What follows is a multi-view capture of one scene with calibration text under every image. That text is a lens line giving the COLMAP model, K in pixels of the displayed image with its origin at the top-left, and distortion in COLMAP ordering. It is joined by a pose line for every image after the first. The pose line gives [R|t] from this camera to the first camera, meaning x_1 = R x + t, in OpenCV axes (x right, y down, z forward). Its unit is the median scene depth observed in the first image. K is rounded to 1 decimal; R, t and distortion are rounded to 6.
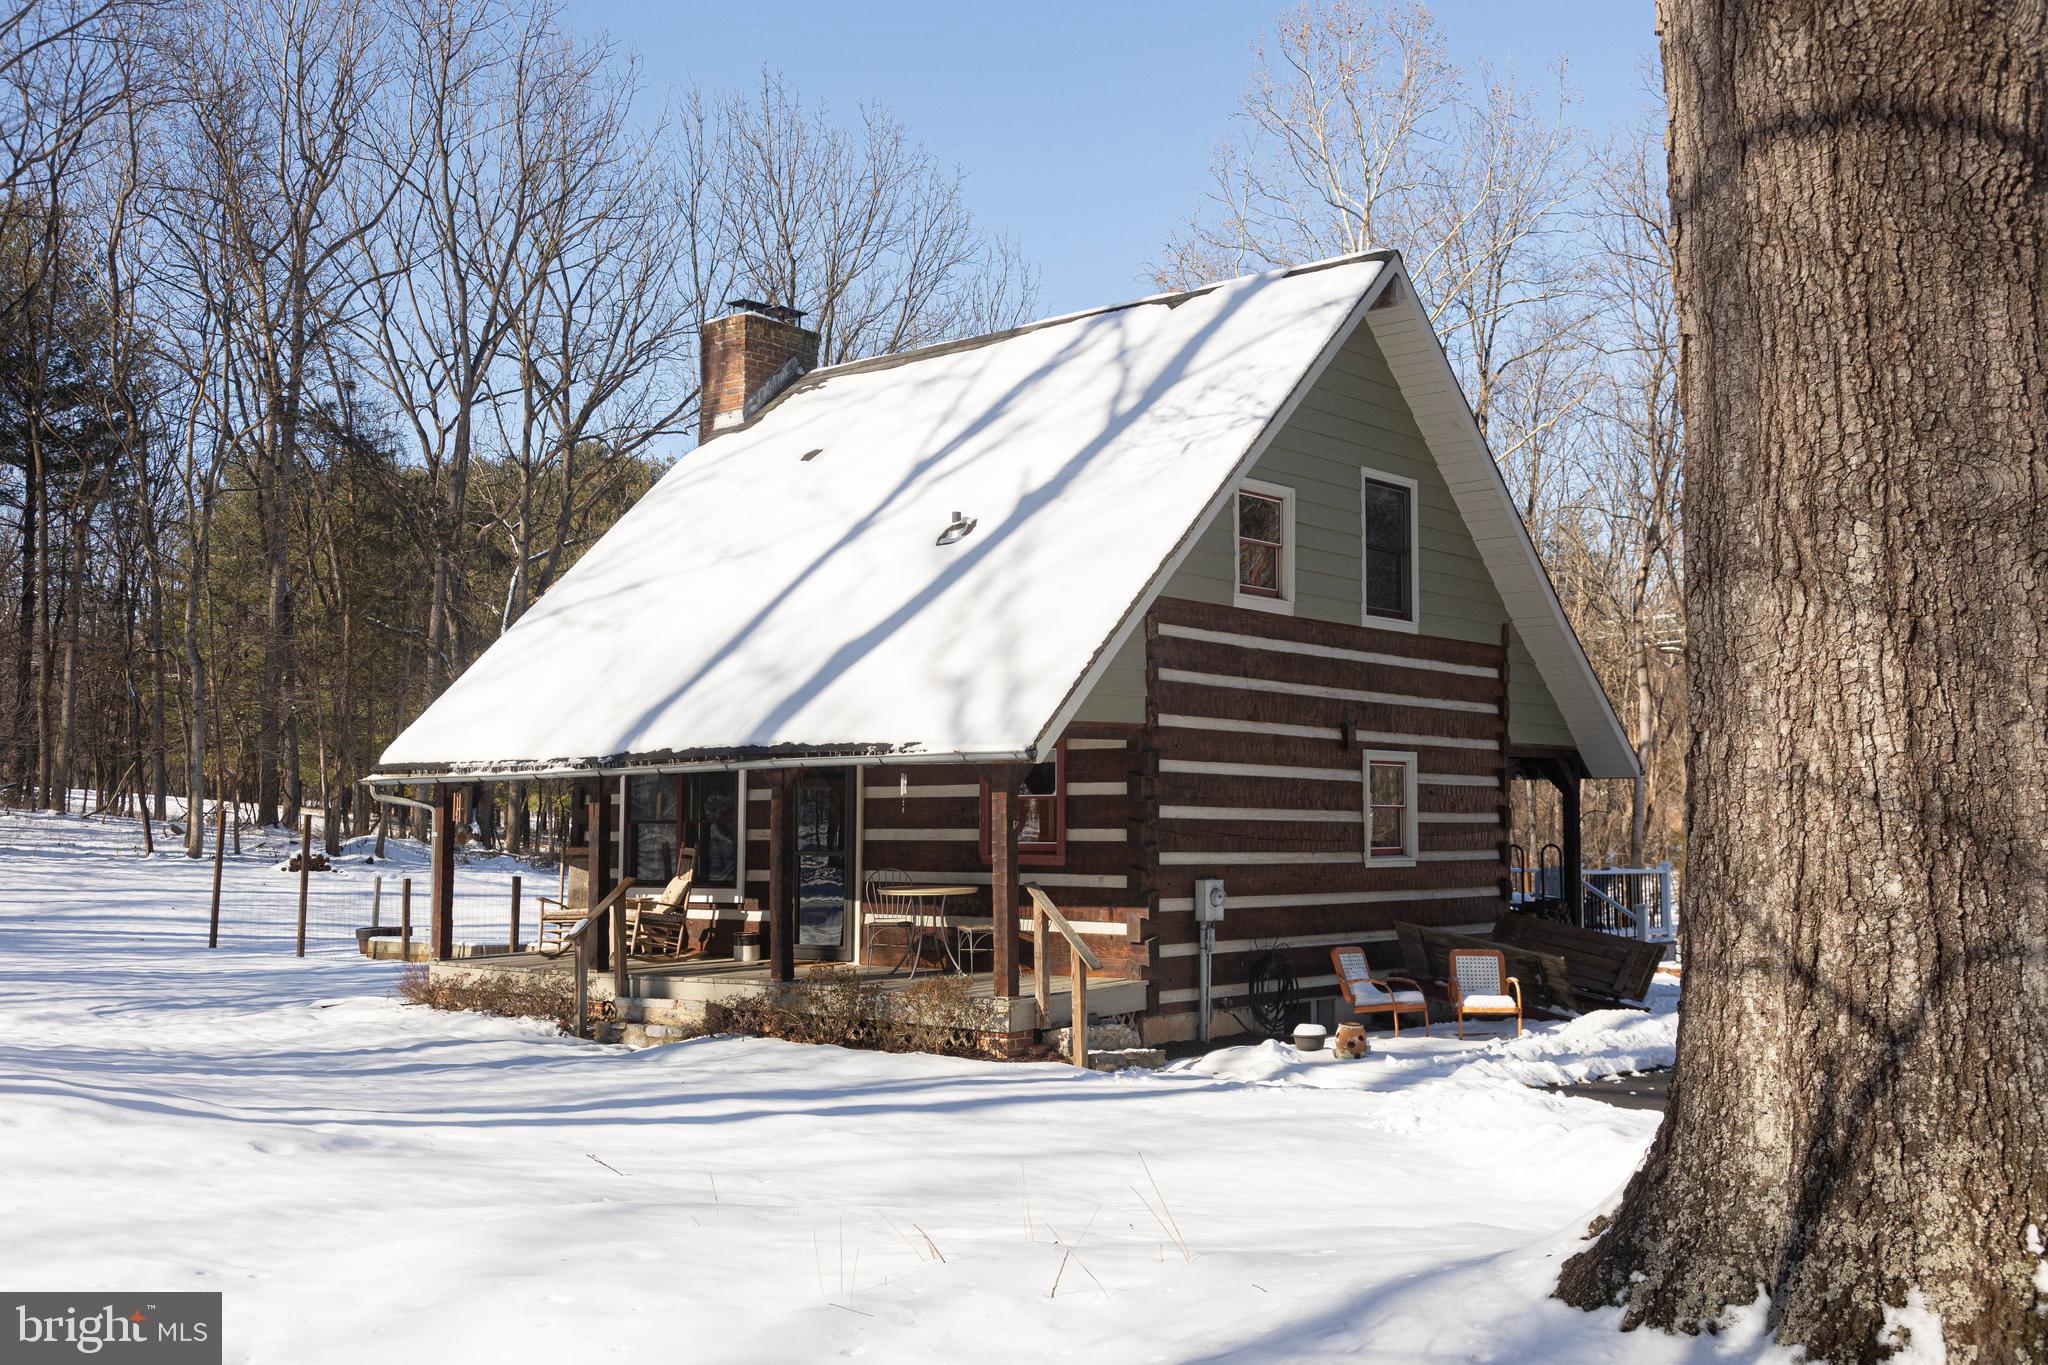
lens RADIAL K [[2020.7, 0, 1023.6], [0, 2020.7, 672.7], [0, 0, 1]] dist [-0.029187, 0.000000]
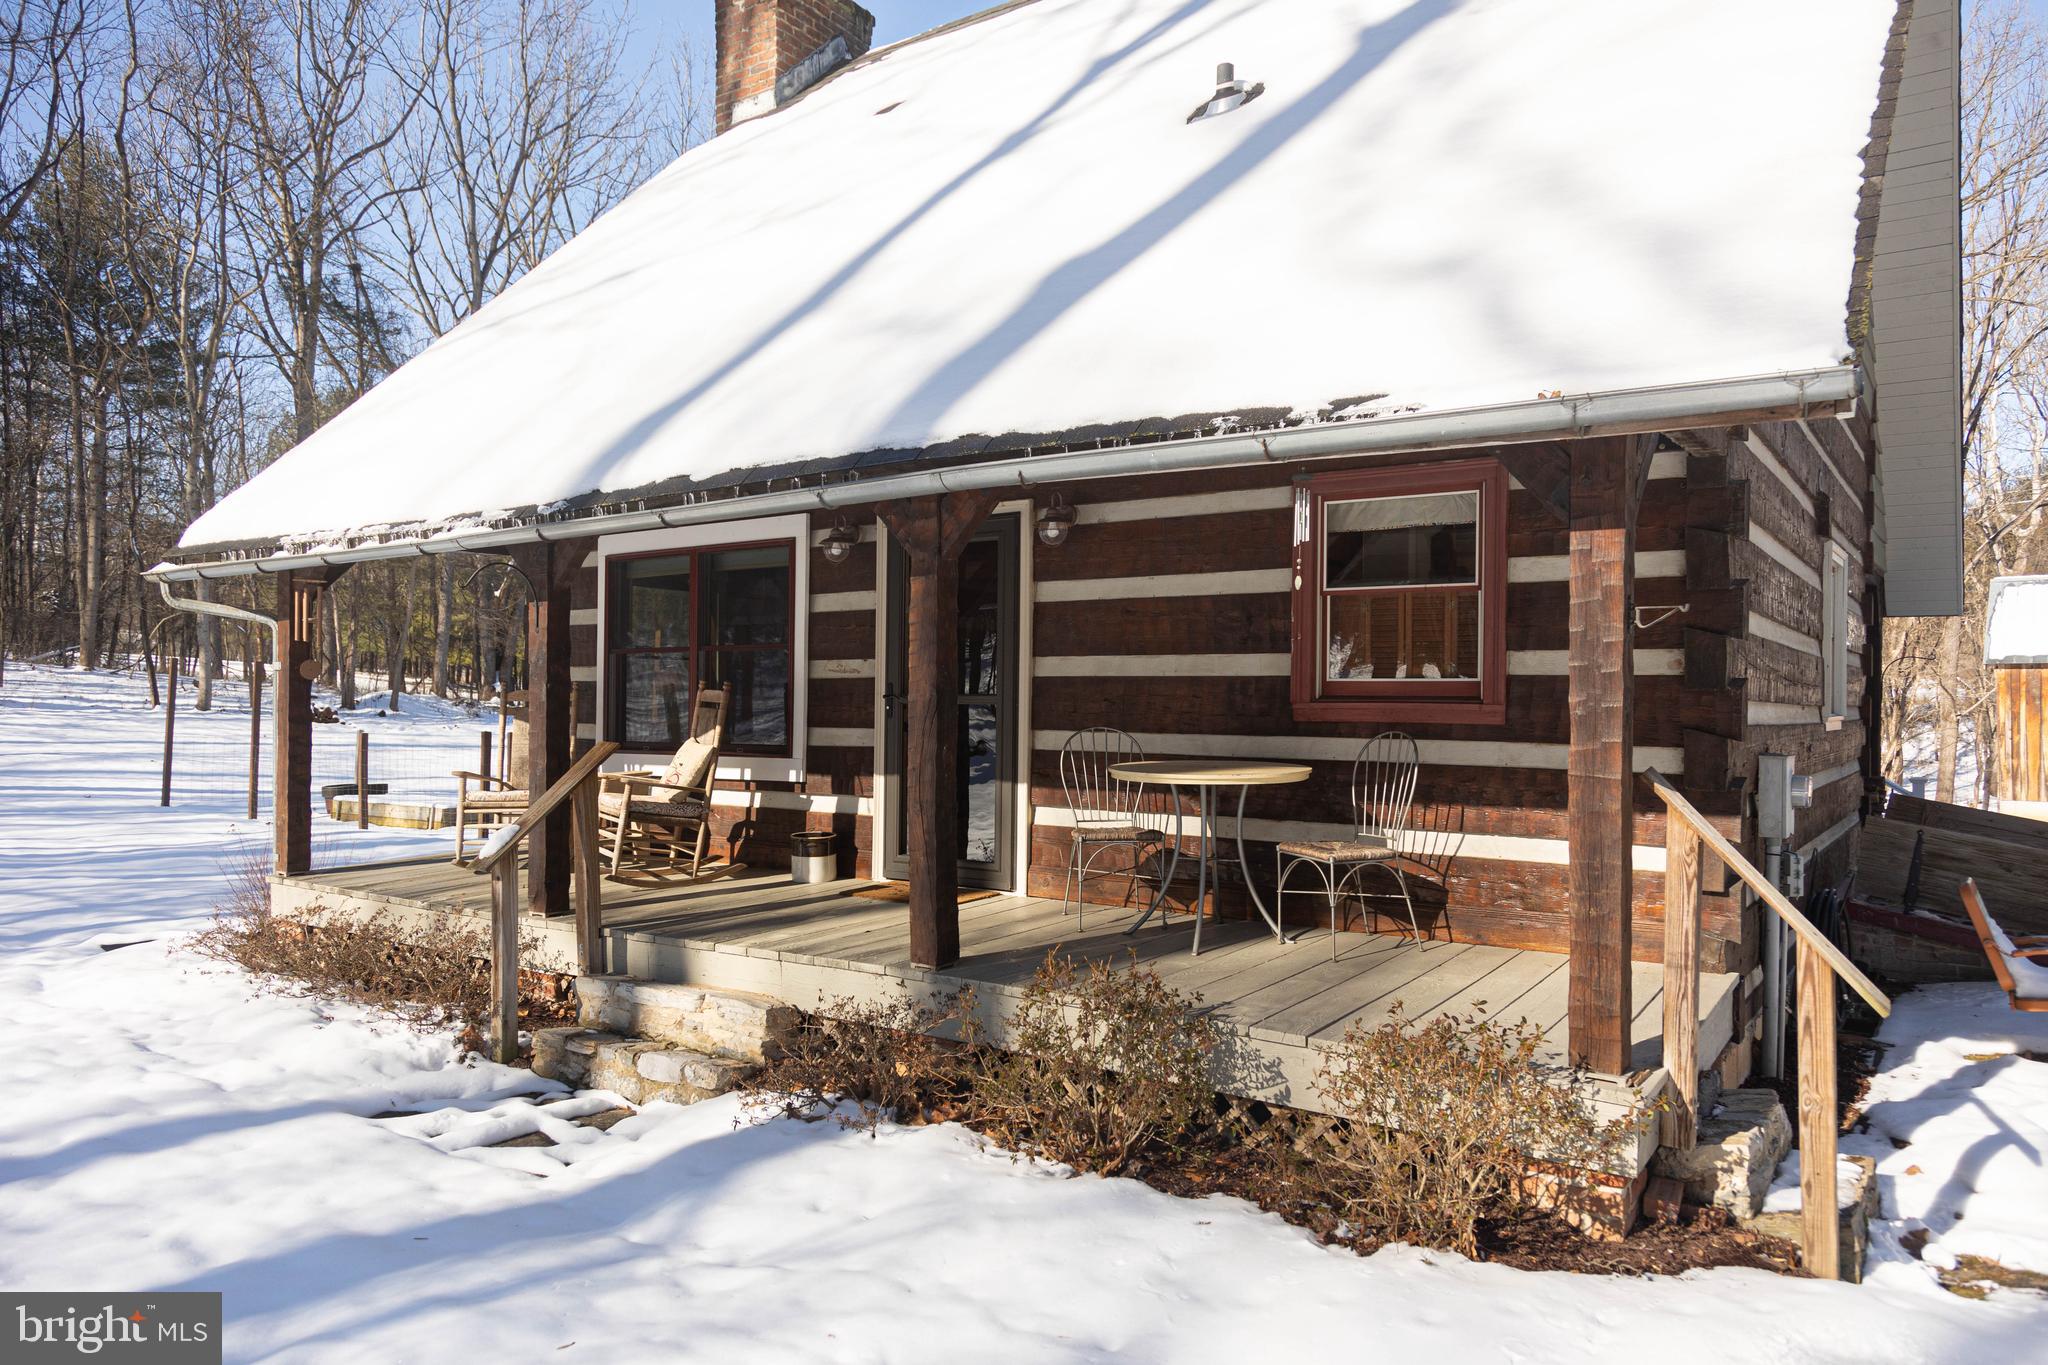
lens RADIAL K [[1352.9, 0, 1020.3], [0, 1352.9, 689.3], [0, 0, 1]] dist [0.010533, -0.004098]
pose [[0.996347, 0.007768, 0.085046, -0.109725], [-0.013846, 0.997372, 0.071114, 0.056915], [-0.084270, -0.072031, 0.993836, 0.596551]]
